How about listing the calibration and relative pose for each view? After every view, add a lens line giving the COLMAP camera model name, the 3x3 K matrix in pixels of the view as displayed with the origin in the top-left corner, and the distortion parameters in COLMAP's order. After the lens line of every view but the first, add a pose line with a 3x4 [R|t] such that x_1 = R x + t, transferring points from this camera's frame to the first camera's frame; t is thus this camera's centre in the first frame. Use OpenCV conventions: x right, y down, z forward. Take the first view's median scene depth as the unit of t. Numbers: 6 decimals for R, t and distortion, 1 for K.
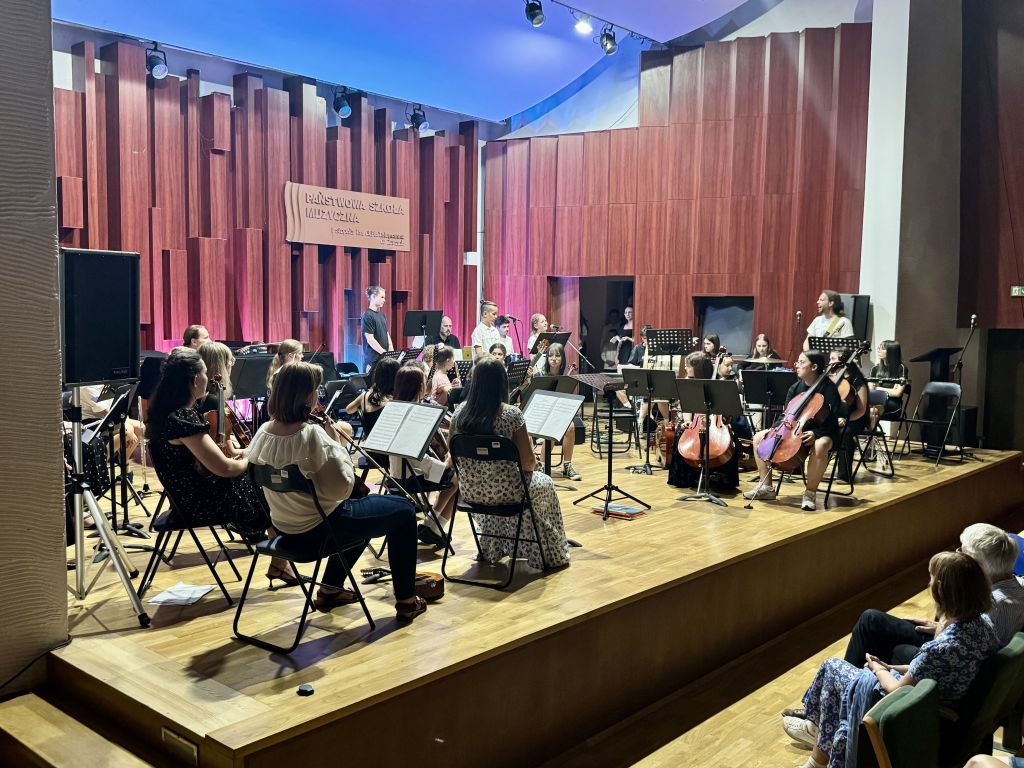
lens RADIAL K [[974.1, 0, 517.5], [0, 974.1, 385.8], [0, 0, 1]] dist [0.051648, 0.000000]
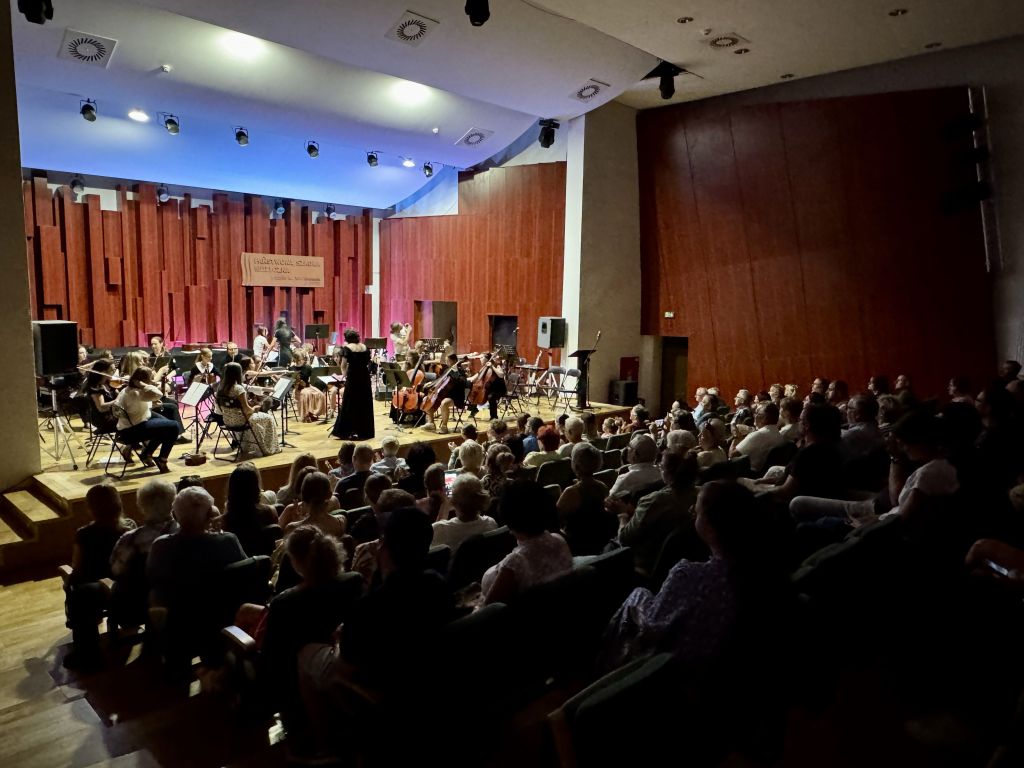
lens RADIAL K [[726.8, 0, 505.1], [0, 726.8, 390.3], [0, 0, 1]] dist [0.008638, 0.006469]
pose [[0.997787, 0.013787, -0.065043, 0.315629], [-0.010330, 0.998531, 0.053192, -0.028149], [0.065681, -0.052402, 0.996464, -0.299614]]
